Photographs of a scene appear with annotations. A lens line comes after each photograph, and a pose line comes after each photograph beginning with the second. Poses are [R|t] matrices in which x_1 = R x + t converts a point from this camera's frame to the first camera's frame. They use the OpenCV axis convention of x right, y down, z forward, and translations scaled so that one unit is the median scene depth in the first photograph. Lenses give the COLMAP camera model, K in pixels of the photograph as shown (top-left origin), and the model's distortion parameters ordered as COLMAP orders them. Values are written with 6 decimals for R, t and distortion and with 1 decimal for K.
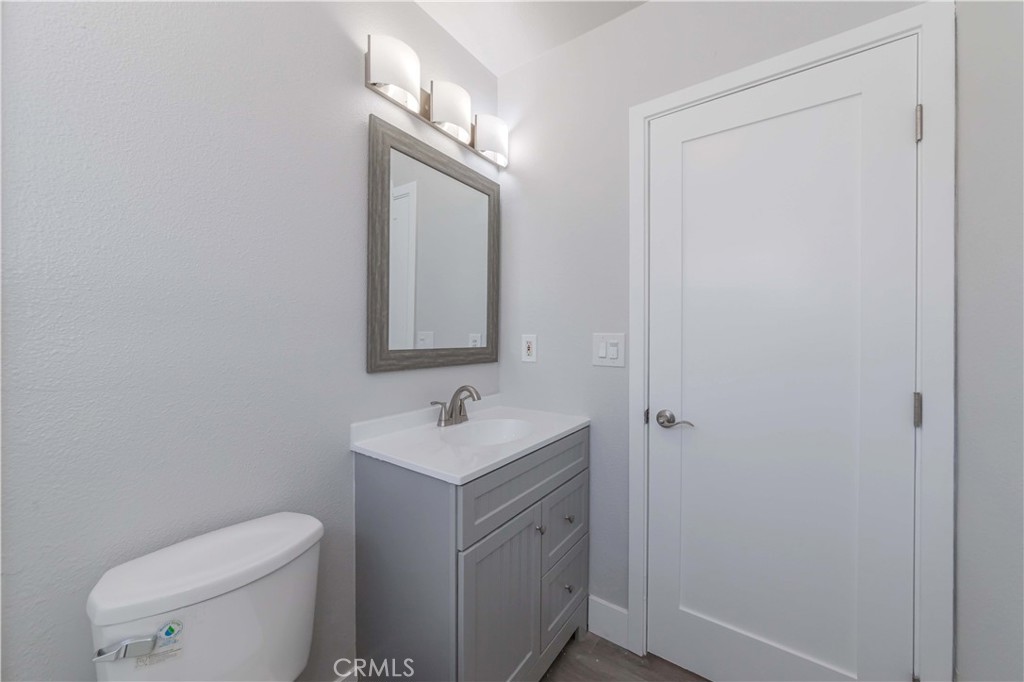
lens RADIAL K [[382.7, 0, 509.8], [0, 382.7, 337.5], [0, 0, 1]] dist [-0.000784, -0.000038]
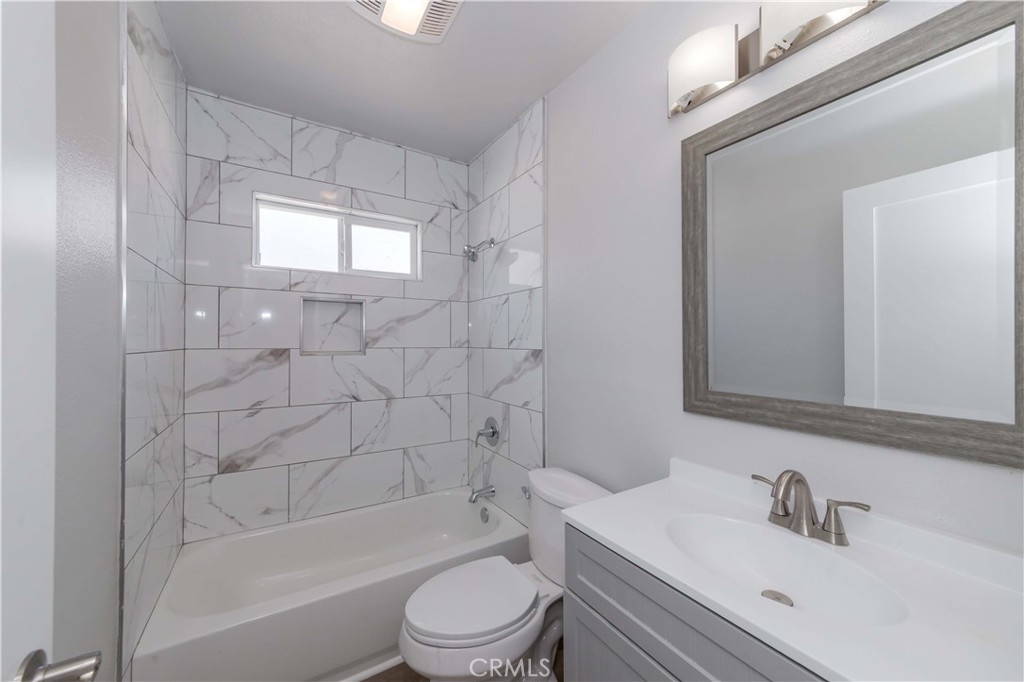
lens RADIAL K [[382.7, 0, 509.8], [0, 382.7, 337.5], [0, 0, 1]] dist [-0.000784, -0.000038]
pose [[-0.392975, -0.009066, -0.919505, 0.661459], [0.001684, 0.999943, -0.010579, -0.079034], [0.919548, -0.005706, -0.392937, 0.941742]]
